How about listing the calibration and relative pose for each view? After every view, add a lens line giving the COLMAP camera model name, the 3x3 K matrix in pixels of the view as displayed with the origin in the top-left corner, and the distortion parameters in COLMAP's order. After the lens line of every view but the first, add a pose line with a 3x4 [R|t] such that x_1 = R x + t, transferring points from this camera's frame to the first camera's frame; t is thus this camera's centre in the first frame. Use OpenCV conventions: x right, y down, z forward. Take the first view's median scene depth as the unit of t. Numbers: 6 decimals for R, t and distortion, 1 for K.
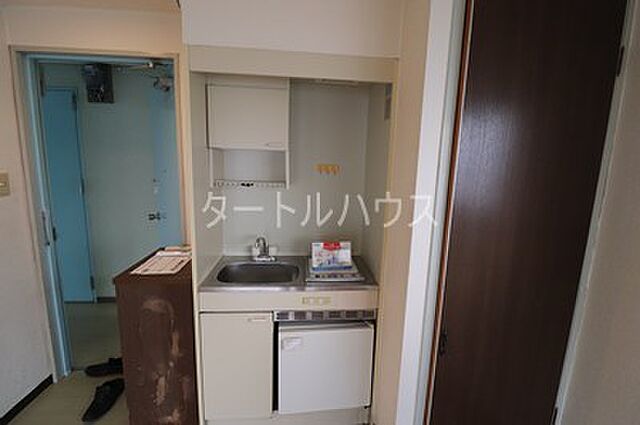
lens RADIAL K [[300.5, 0, 320.0], [0, 300.5, 212.5], [0, 0, 1]] dist [-0.001510, -0.000365]
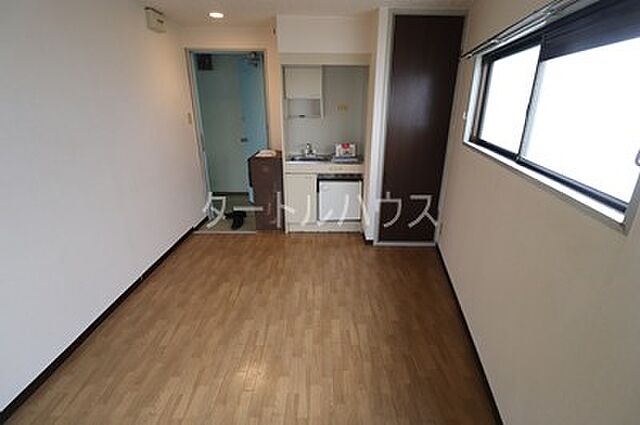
lens RADIAL K [[300.3, 0, 331.0], [0, 300.3, 211.7], [0, 0, 1]] dist [0.000761, 0.000060]
pose [[0.997690, -0.000734, -0.067930, 0.103117], [0.012556, 0.984707, 0.173768, 0.211440], [0.066764, -0.174219, 0.982441, -1.217477]]
